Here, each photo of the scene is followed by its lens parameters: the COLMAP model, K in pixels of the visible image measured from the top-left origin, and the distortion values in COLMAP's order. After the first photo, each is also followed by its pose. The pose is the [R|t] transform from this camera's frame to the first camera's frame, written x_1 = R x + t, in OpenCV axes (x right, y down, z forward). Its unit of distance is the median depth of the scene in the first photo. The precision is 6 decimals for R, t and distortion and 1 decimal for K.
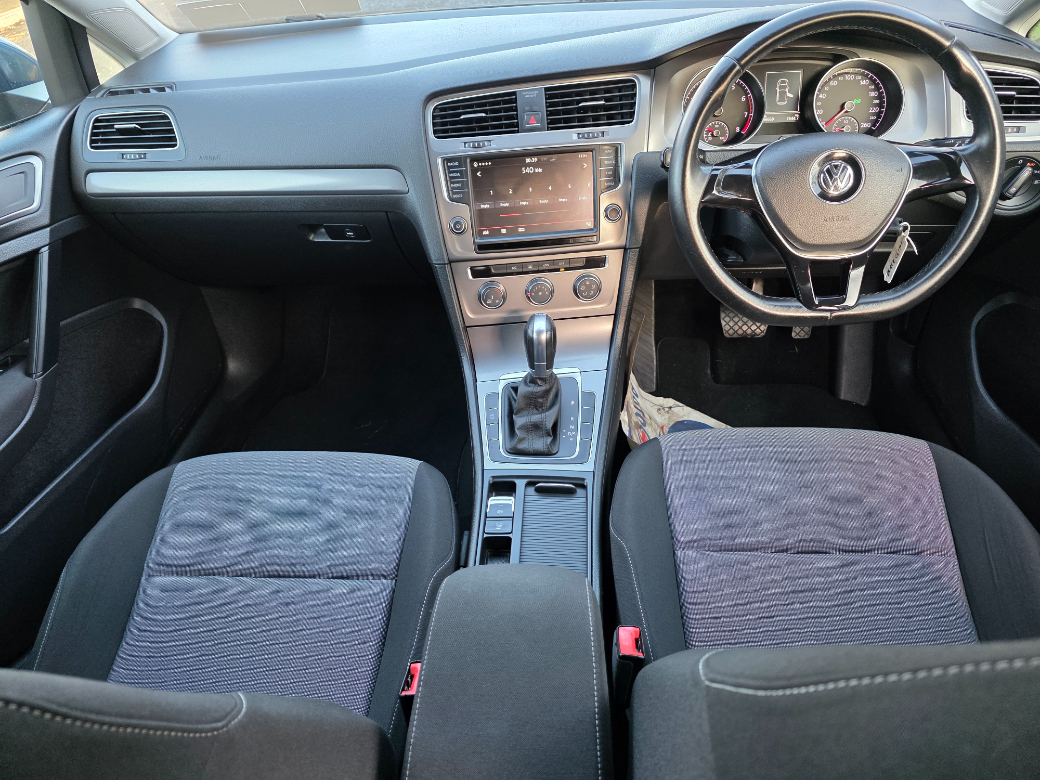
lens RADIAL K [[704.8, 0, 524.9], [0, 704.8, 383.9], [0, 0, 1]] dist [0.024978, -0.012516]
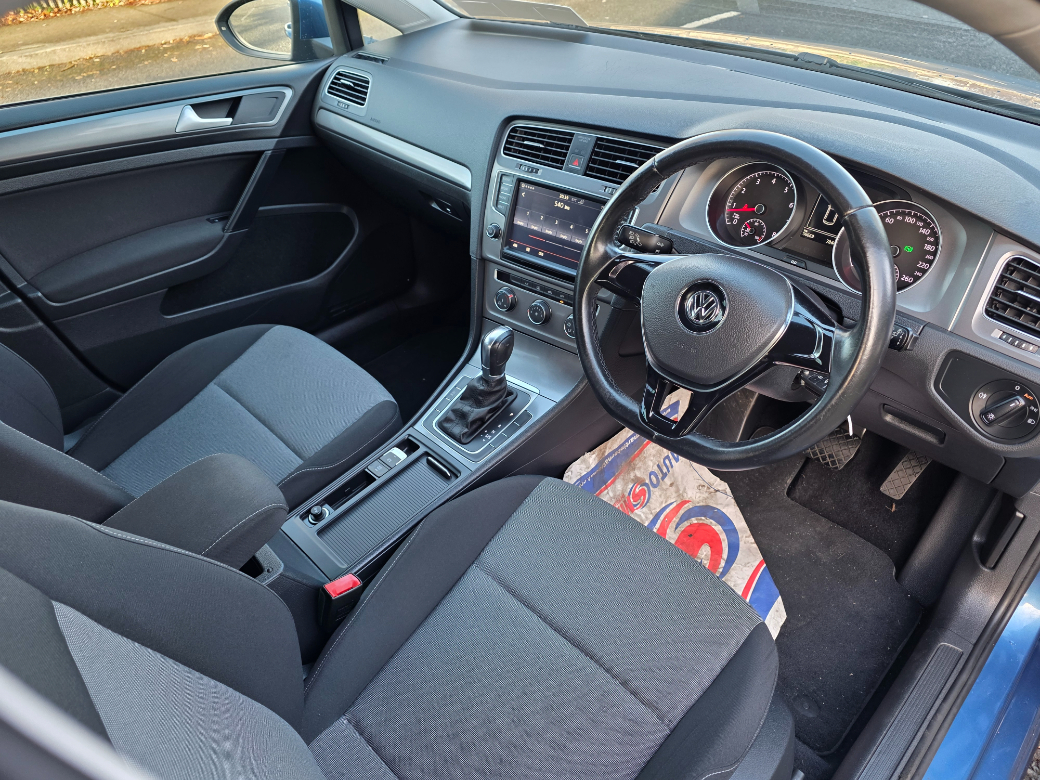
lens RADIAL K [[704.8, 0, 528.5], [0, 704.8, 395.3], [0, 0, 1]] dist [0.024978, -0.012516]
pose [[0.765024, 0.436936, -0.473102, 0.603362], [-0.416149, 0.896053, 0.154626, -0.184245], [0.491486, 0.078589, 0.867332, 0.051473]]
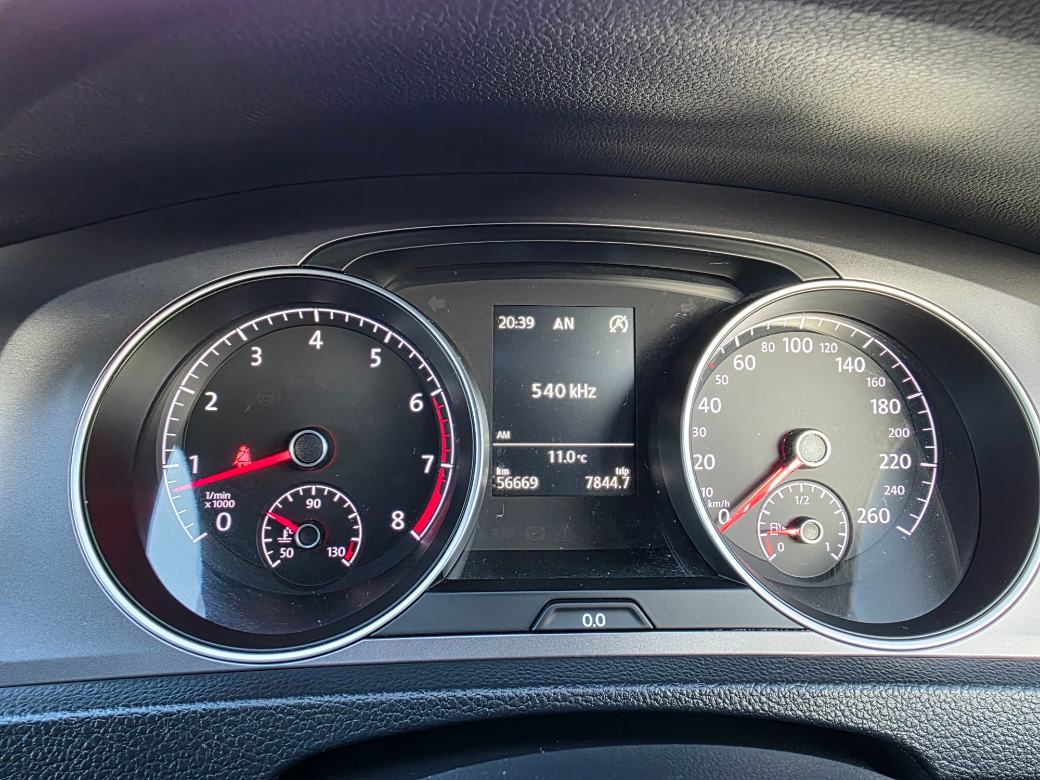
lens RADIAL K [[704.8, 0, 517.7], [0, 704.8, 392.0], [0, 0, 1]] dist [0.024978, -0.012516]
pose [[0.983281, 0.029195, 0.179737, 0.304475], [0.023479, 0.958495, -0.284140, -0.340782], [-0.180573, 0.283610, 0.941785, 0.771605]]
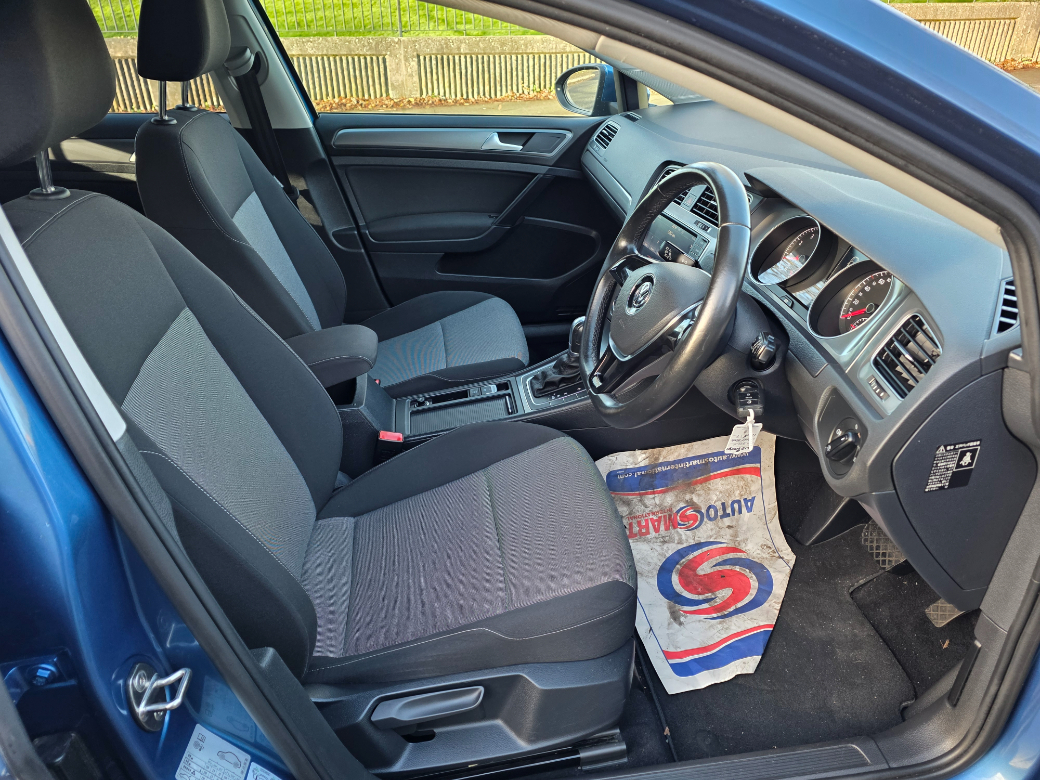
lens RADIAL K [[704.8, 0, 515.6], [0, 704.8, 392.9], [0, 0, 1]] dist [0.024978, -0.012516]
pose [[0.213012, 0.544822, -0.811045, 1.144270], [-0.587589, 0.734642, 0.339174, -0.354413], [0.780618, 0.404313, 0.476619, 0.268886]]
